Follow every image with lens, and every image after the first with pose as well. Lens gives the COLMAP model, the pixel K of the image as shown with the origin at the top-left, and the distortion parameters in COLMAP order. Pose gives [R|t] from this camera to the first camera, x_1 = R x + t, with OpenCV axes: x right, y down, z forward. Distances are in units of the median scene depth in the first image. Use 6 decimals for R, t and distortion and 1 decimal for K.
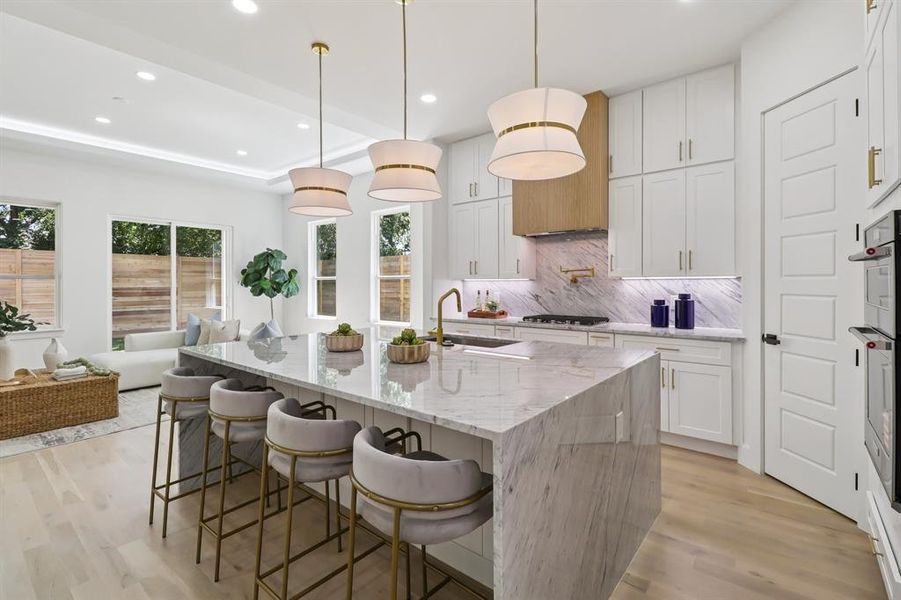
lens RADIAL K [[417.1, 0, 453.0], [0, 417.1, 283.2], [0, 0, 1]] dist [0.000085, -0.000250]
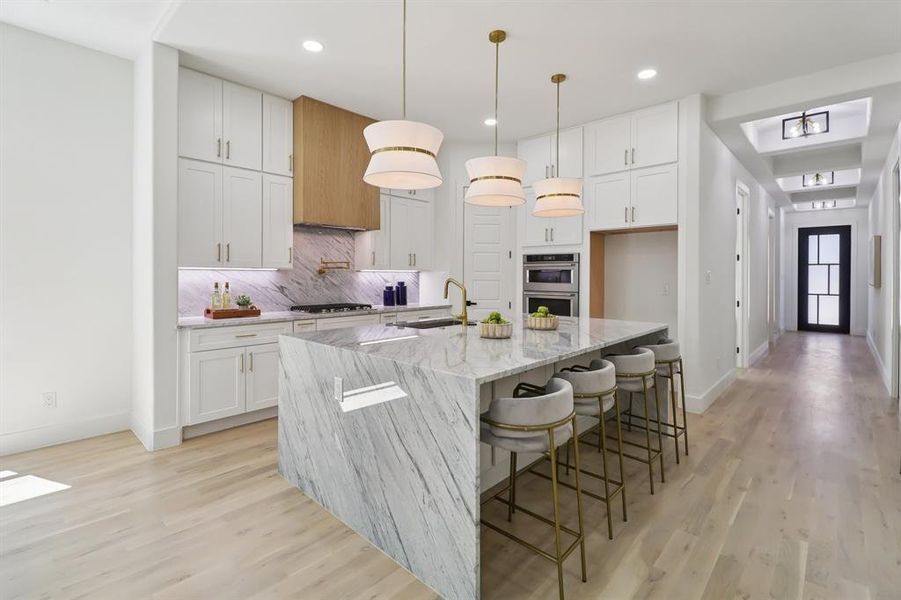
lens RADIAL K [[413.9, 0, 452.9], [0, 413.9, 277.3], [0, 0, 1]] dist [0.001694, 0.000161]
pose [[0.059802, -0.002607, 0.998207, -0.686261], [-0.004036, 0.999988, 0.002853, 0.003379], [-0.998202, -0.004200, 0.059790, 0.547828]]
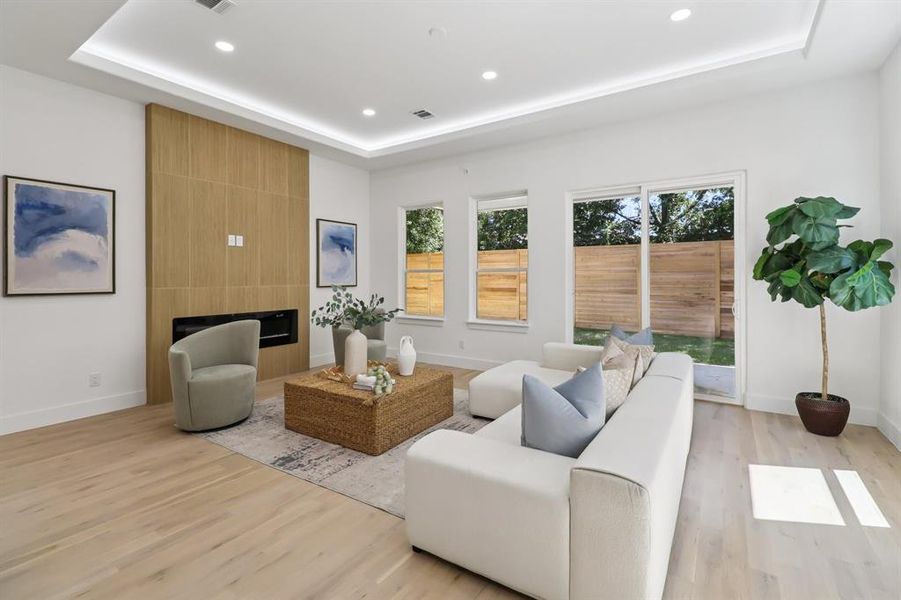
lens RADIAL K [[413.9, 0, 452.9], [0, 413.9, 277.3], [0, 0, 1]] dist [0.001694, 0.000161]
pose [[0.099375, 0.002773, -0.995046, -0.050253], [0.003080, 0.999990, 0.003094, 0.000661], [0.995045, -0.003372, 0.099366, 0.912943]]
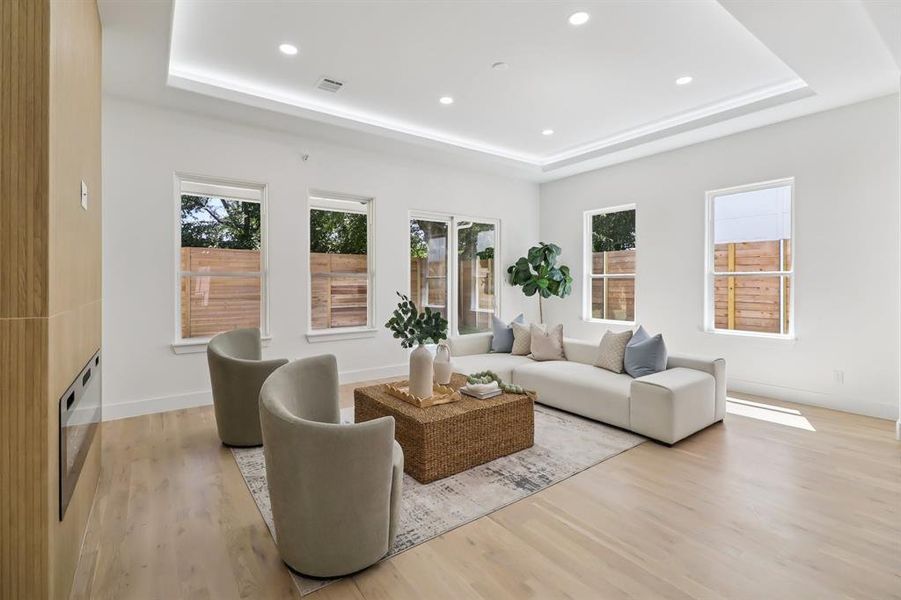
lens RADIAL K [[416.0, 0, 449.5], [0, 416.0, 277.6], [0, 0, 1]] dist [0.019121, 0.000027]
pose [[0.967088, 0.000267, -0.254443, -0.646105], [-0.003025, 0.999941, -0.010448, 0.001350], [0.254425, 0.010874, 0.967031, 0.145104]]
